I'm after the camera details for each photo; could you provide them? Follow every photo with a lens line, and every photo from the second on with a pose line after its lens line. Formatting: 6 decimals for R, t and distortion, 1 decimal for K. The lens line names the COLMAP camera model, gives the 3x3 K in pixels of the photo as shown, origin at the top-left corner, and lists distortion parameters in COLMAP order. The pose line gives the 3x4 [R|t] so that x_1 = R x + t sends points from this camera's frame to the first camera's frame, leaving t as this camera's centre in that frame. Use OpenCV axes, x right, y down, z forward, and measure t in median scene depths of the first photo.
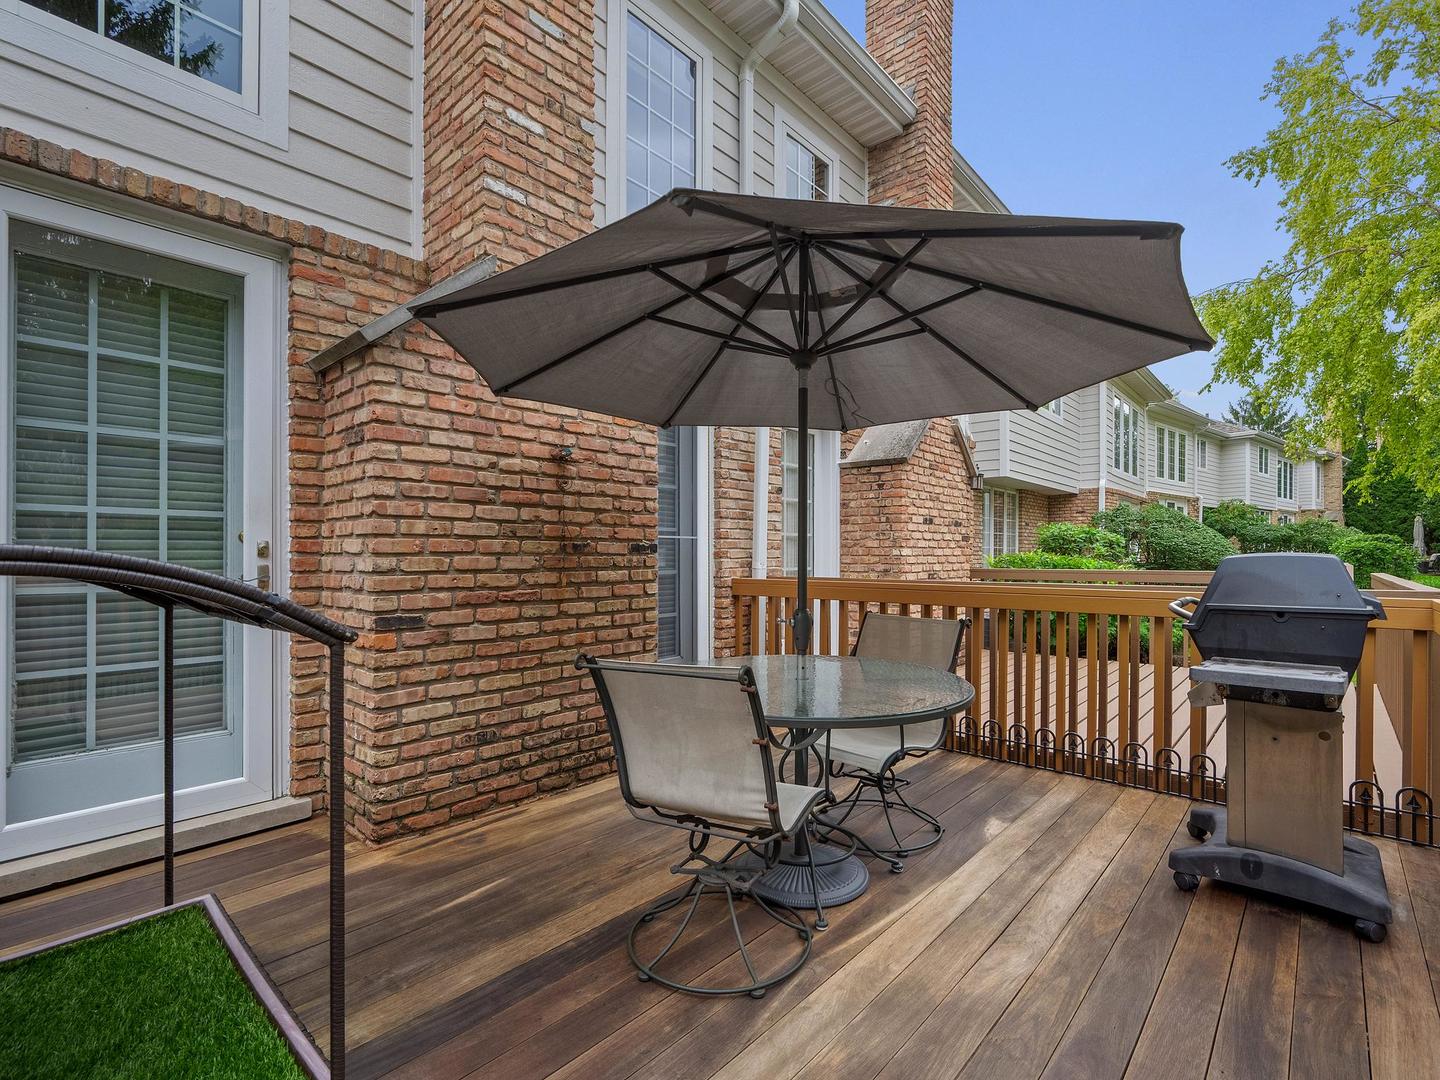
lens RADIAL K [[643.3, 0, 705.6], [0, 643.3, 550.3], [0, 0, 1]] dist [0.002078, 0.000178]
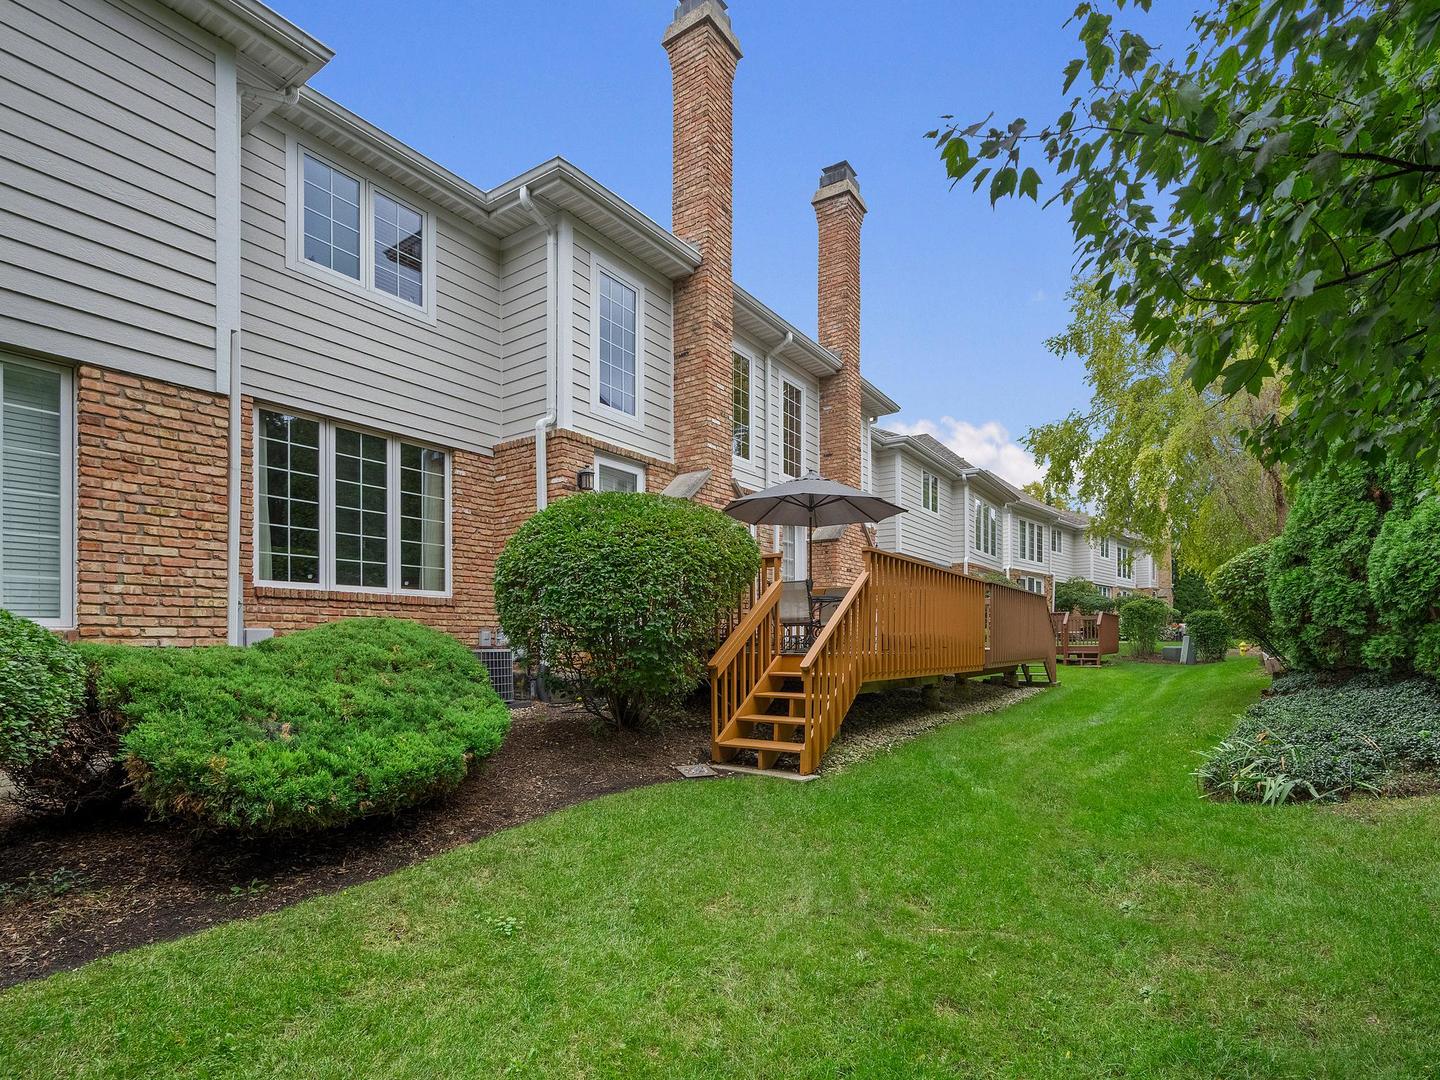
lens RADIAL K [[701.8, 0, 747.8], [0, 701.8, 643.7], [0, 0, 1]] dist [0.005356, -0.000341]
pose [[0.983425, -0.008607, 0.181113, -0.374941], [0.007495, 0.999949, 0.006822, 0.171569], [-0.181163, -0.005351, 0.983439, -1.130614]]
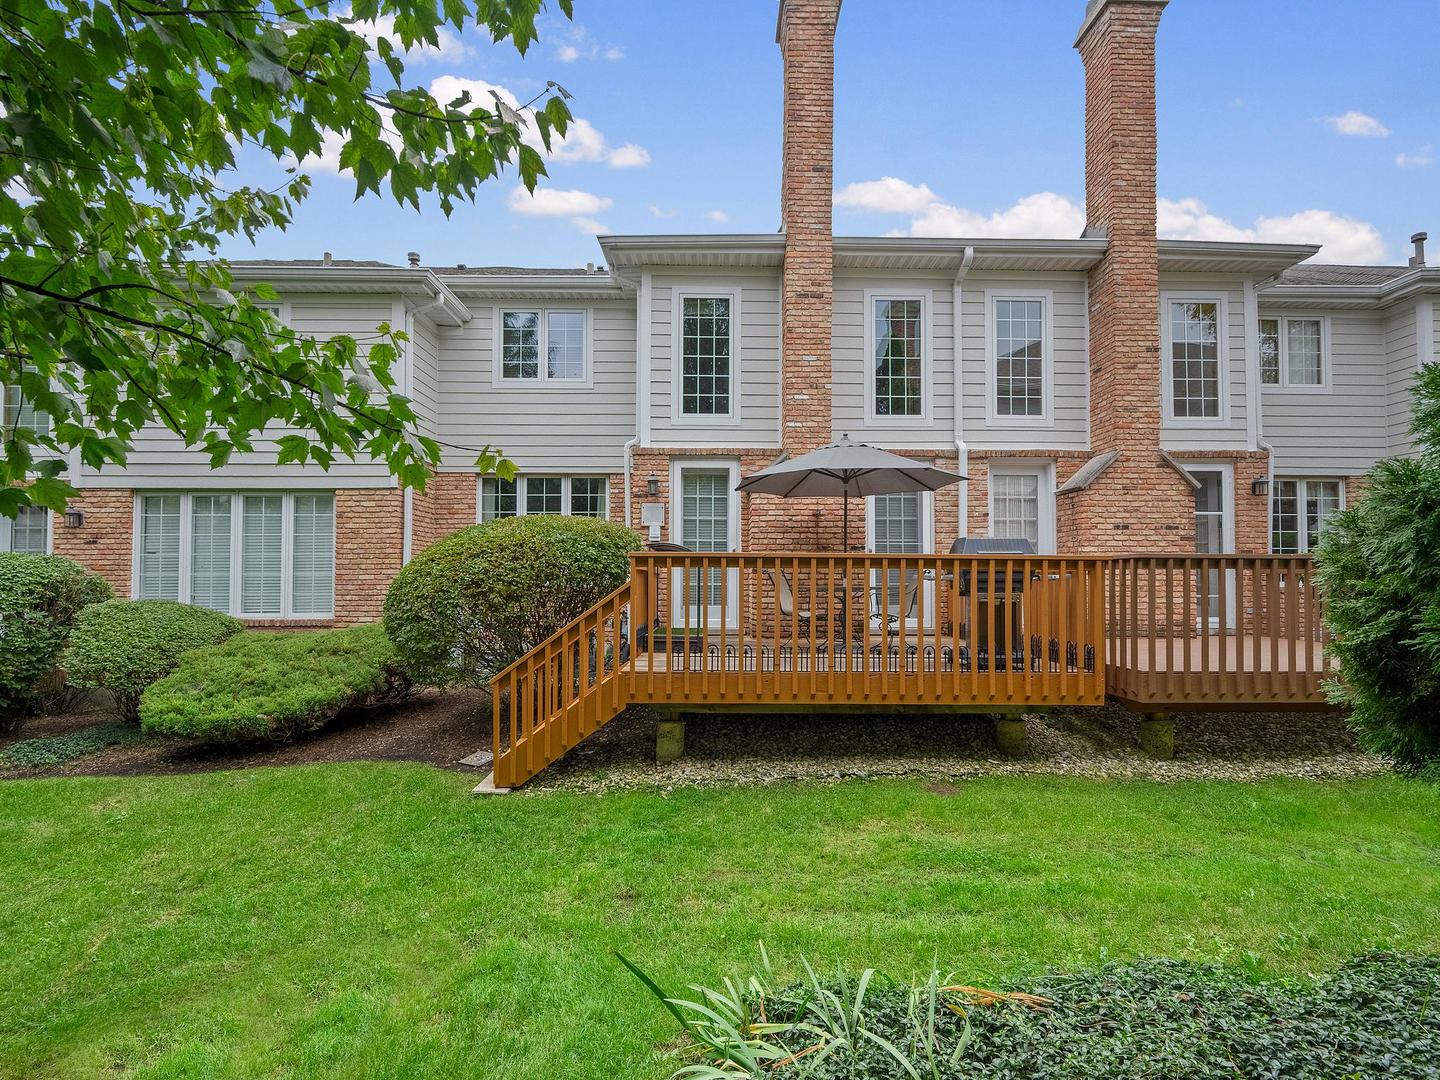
lens RADIAL K [[650.3, 0, 771.4], [0, 650.3, 567.1], [0, 0, 1]] dist [0.001142, 0.000256]
pose [[0.716685, -0.012197, -0.697290, 0.821473], [0.005227, 0.999913, -0.012118, 0.058563], [0.697377, 0.005040, 0.716687, -0.580371]]
